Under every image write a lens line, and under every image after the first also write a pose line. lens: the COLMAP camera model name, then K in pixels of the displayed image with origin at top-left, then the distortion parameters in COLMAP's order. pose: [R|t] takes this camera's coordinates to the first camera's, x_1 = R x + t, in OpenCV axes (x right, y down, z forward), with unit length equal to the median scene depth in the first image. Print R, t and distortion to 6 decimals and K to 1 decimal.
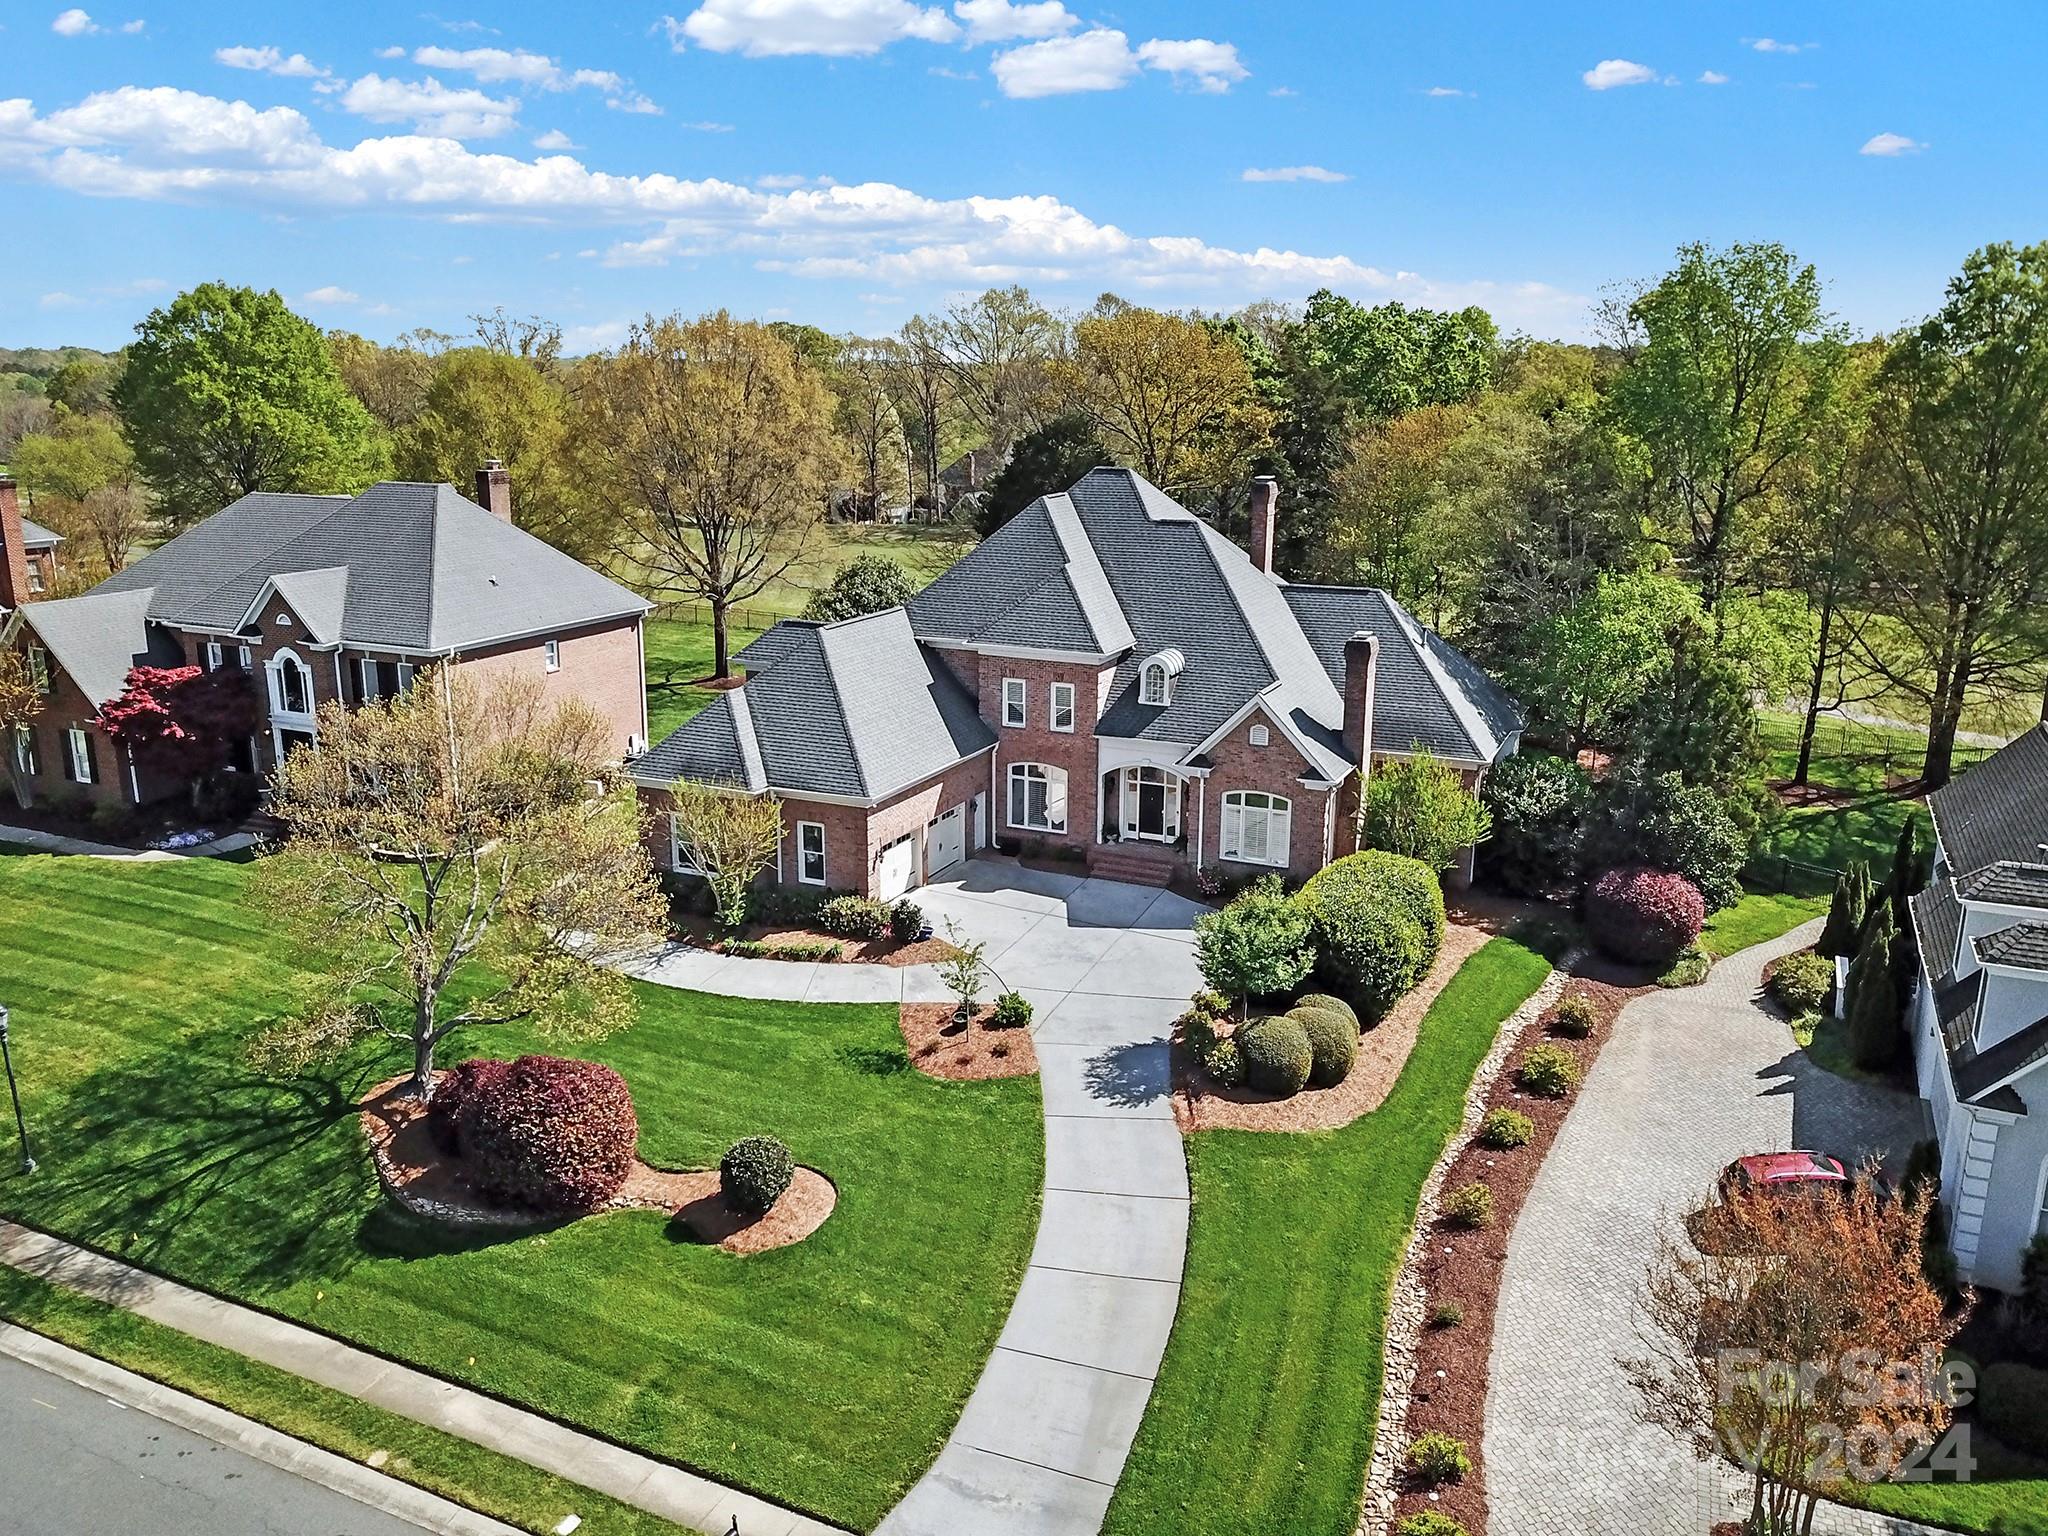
lens RADIAL K [[1570.0, 0, 1024.0], [0, 1570.0, 768.0], [0, 0, 1]] dist [0.017169, -0.001484]
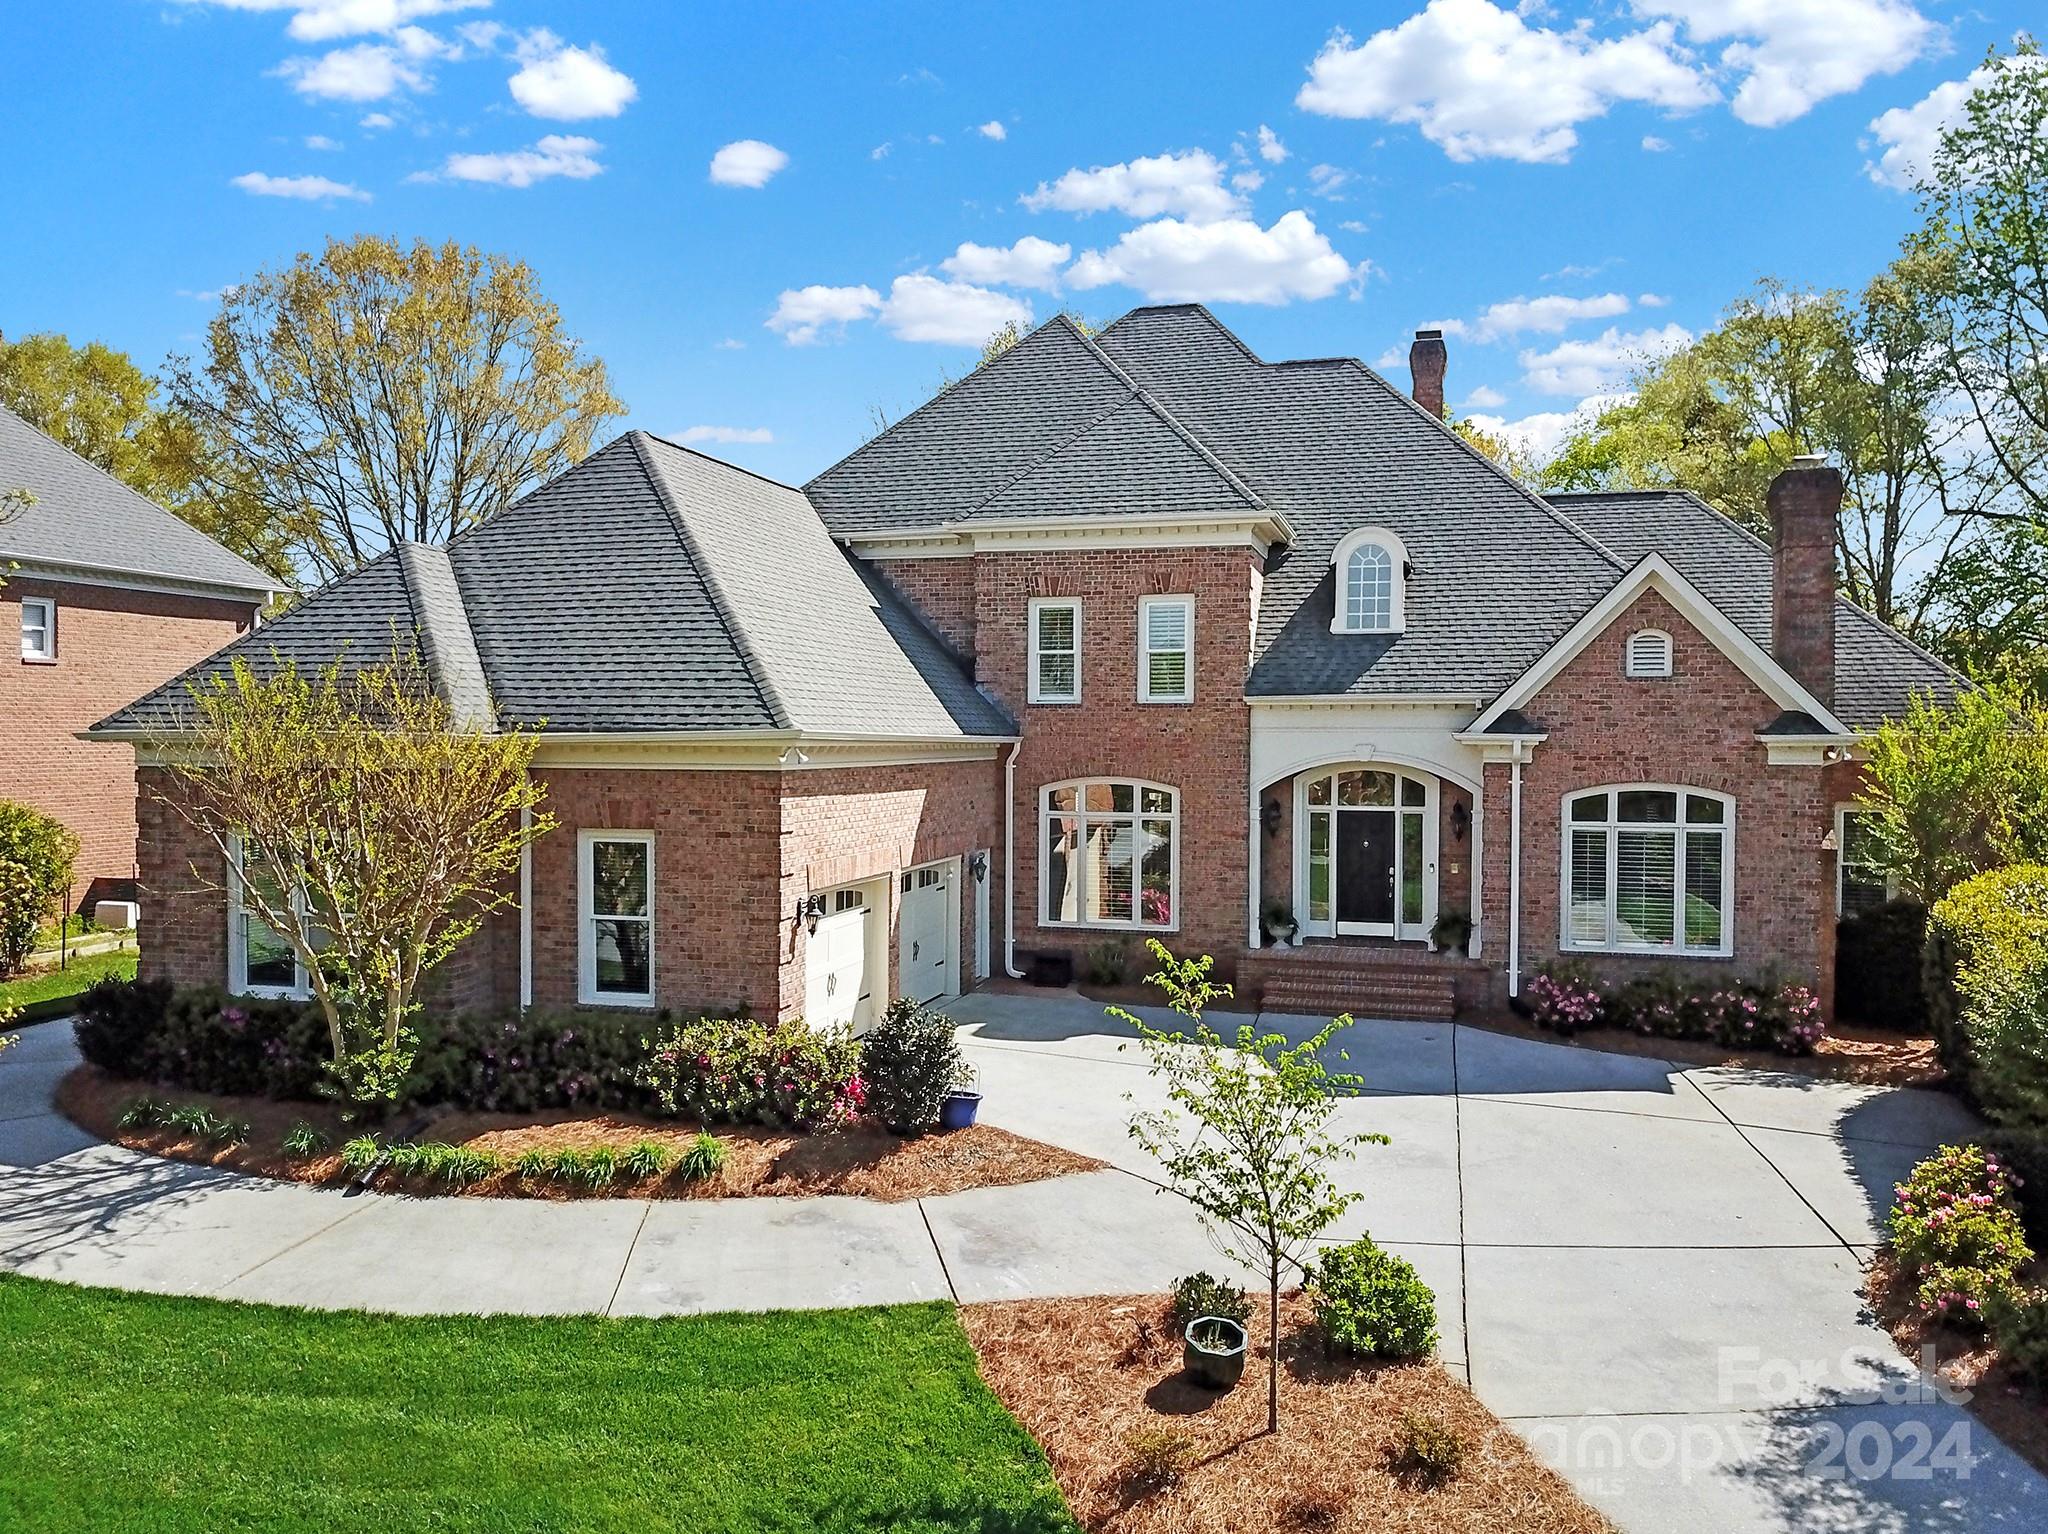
lens RADIAL K [[1588.2, 0, 1011.6], [0, 1588.2, 769.6], [0, 0, 1]] dist [-0.006378, -0.004482]
pose [[0.988834, -0.006068, 0.148895, -0.101476], [0.038310, 0.975939, -0.214652, 0.106472], [-0.144009, 0.217959, 0.965275, 0.635450]]
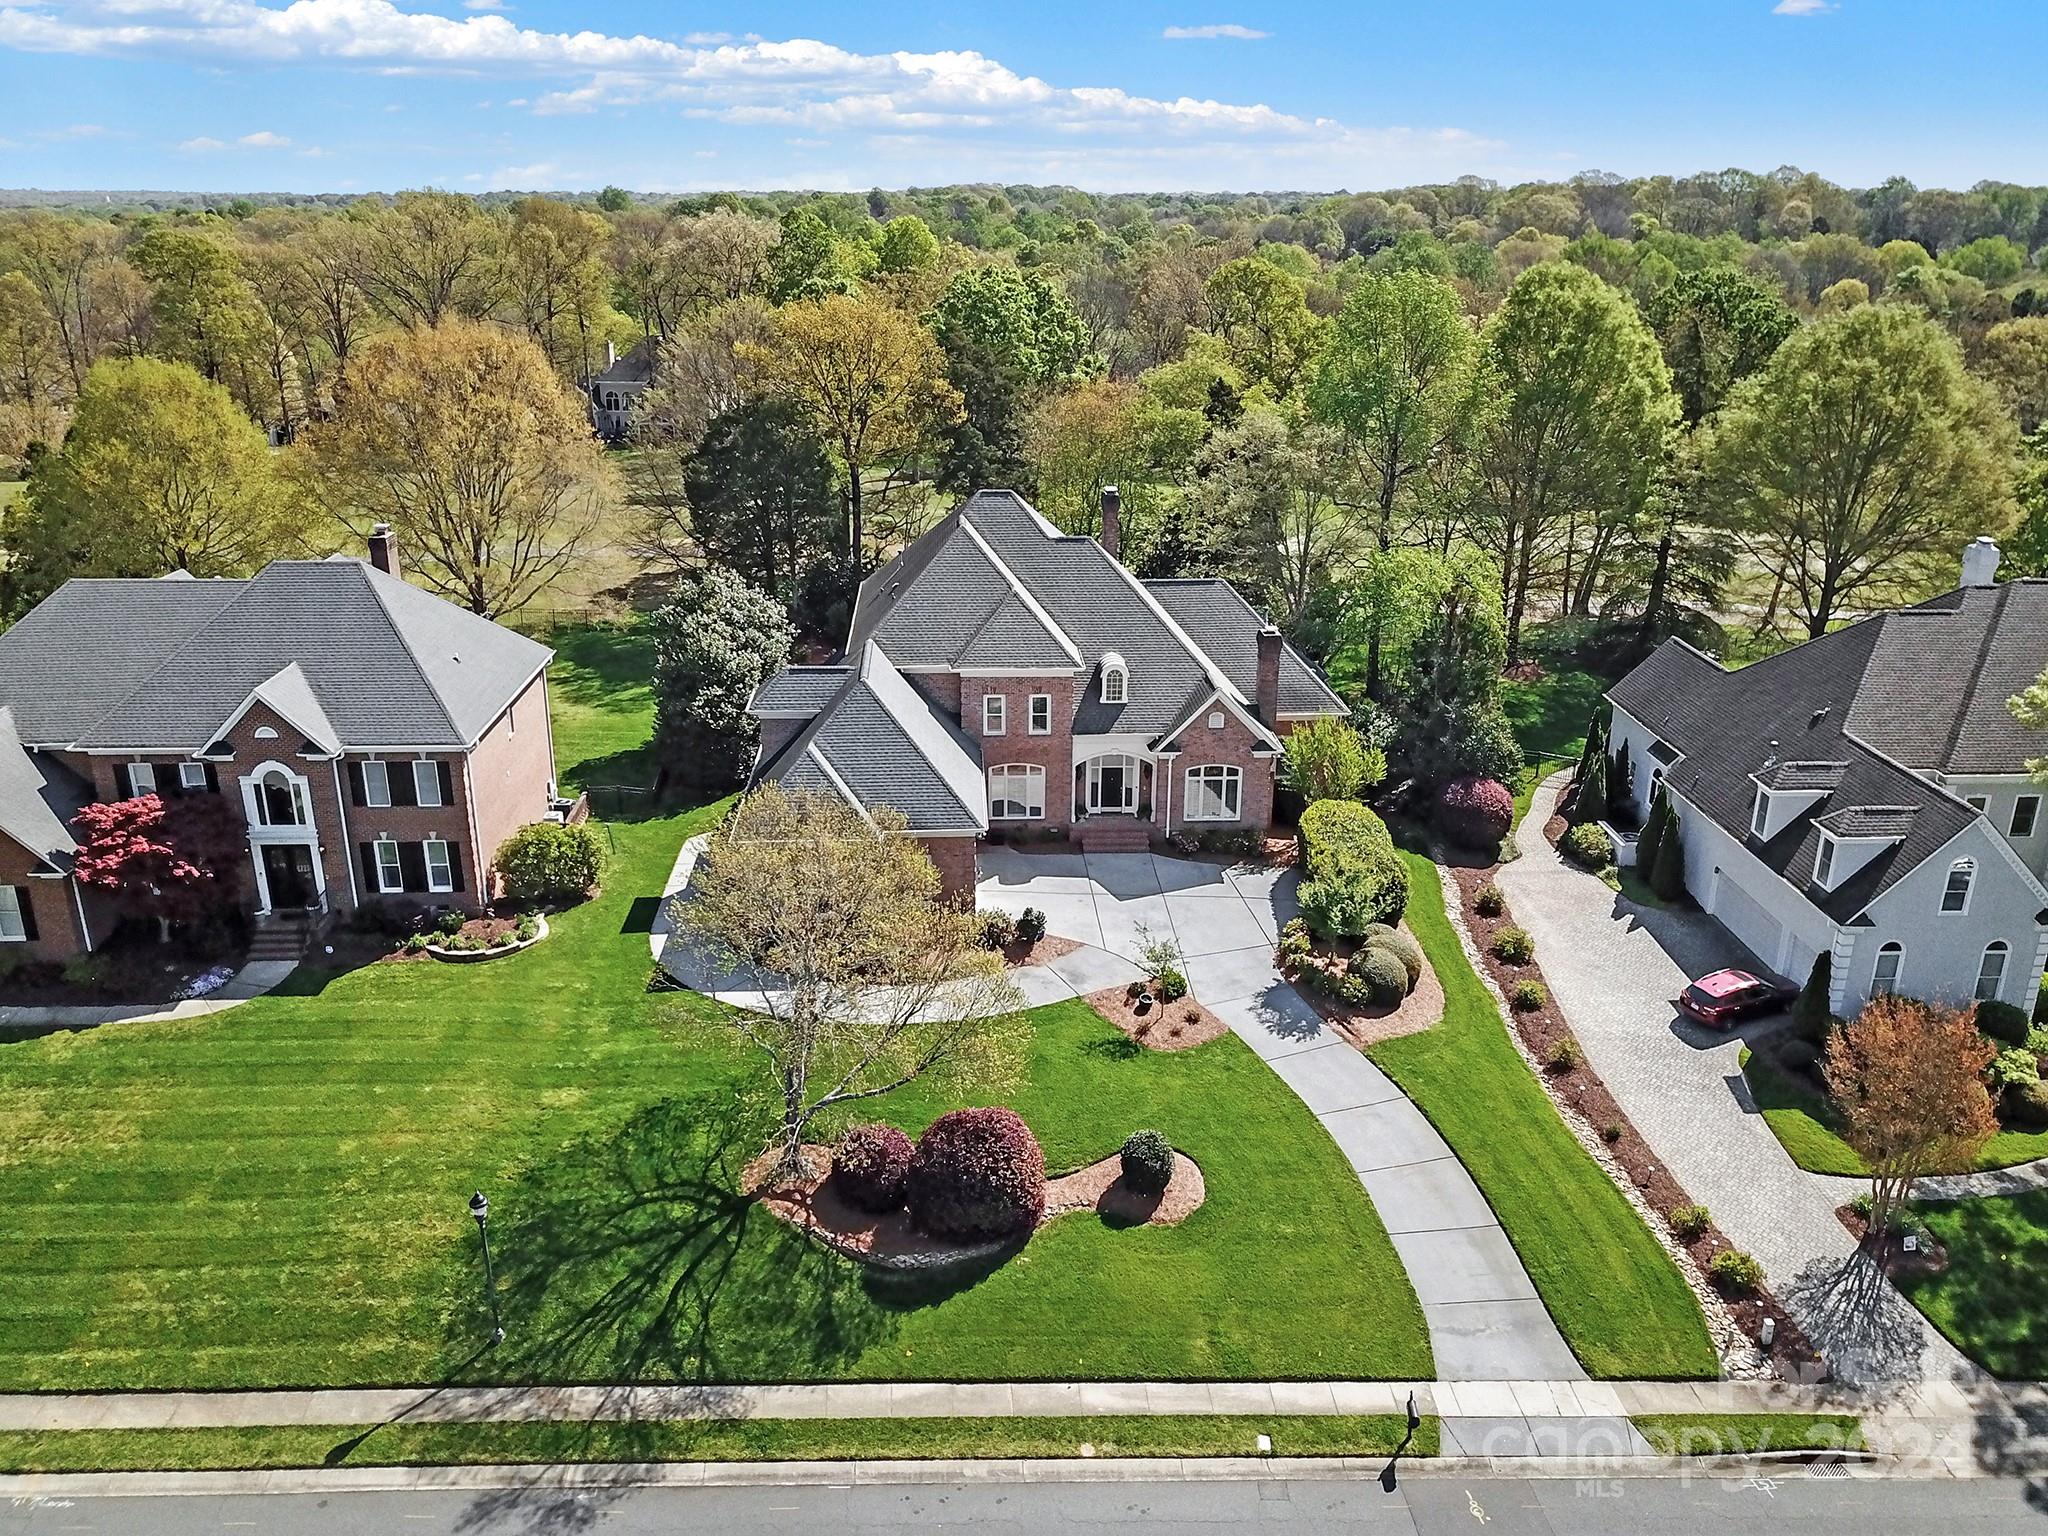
lens RADIAL K [[1570.0, 0, 1024.0], [0, 1570.0, 768.0], [0, 0, 1]] dist [0.017169, -0.001484]
pose [[0.889549, -0.154097, 0.430067, -0.557470], [0.110824, 0.986063, 0.124087, -0.163799], [-0.443194, -0.062720, 0.894229, -0.049013]]
